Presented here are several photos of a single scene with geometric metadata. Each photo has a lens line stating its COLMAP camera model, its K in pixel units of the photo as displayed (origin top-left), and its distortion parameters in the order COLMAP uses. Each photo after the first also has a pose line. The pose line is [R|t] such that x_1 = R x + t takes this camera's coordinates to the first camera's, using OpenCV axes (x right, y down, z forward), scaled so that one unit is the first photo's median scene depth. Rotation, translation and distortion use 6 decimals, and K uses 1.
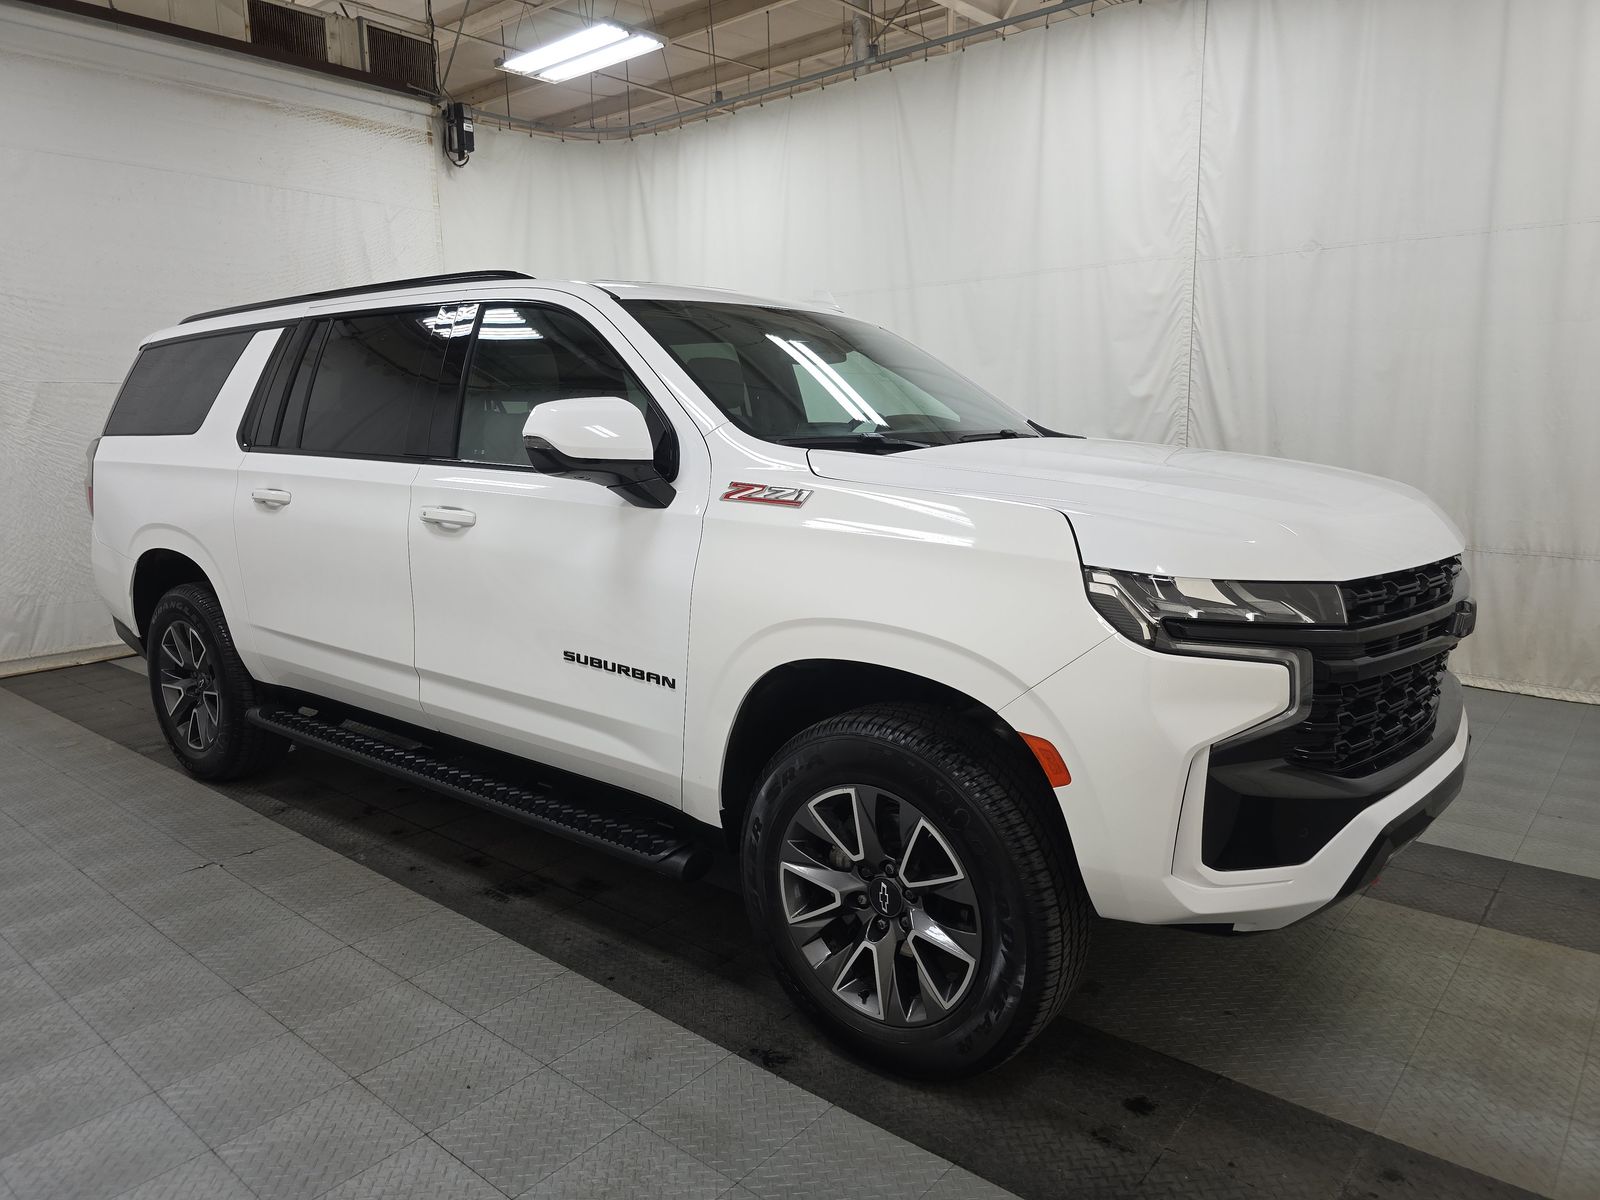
lens RADIAL K [[1079.5, 0, 800.0], [0, 1079.5, 600.0], [0, 0, 1]] dist [0.051922, -0.123098]
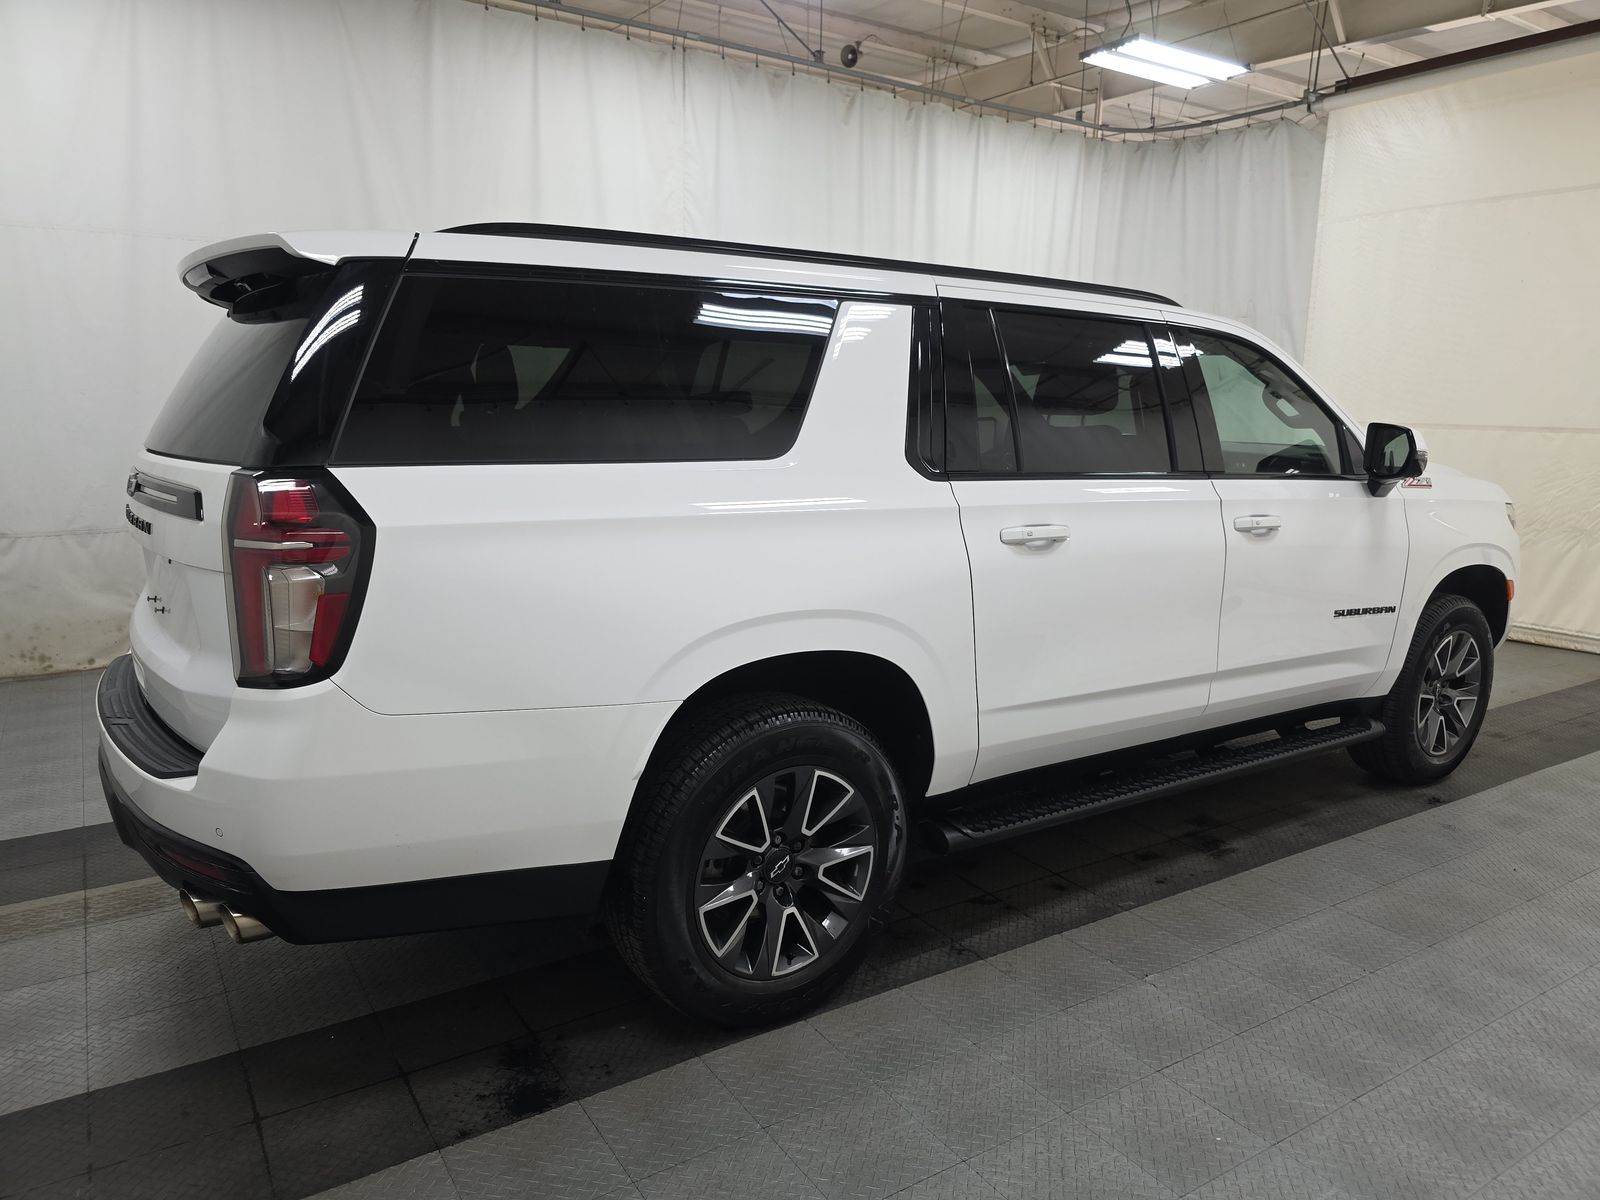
lens RADIAL K [[1079.5, 0, 800.0], [0, 1079.5, 600.0], [0, 0, 1]] dist [0.051922, -0.123098]
pose [[0.297298, -0.151030, 0.942764, -1.329893], [0.134516, 0.984187, 0.115246, -0.166595], [-0.945262, 0.092554, 0.312912, 0.950193]]
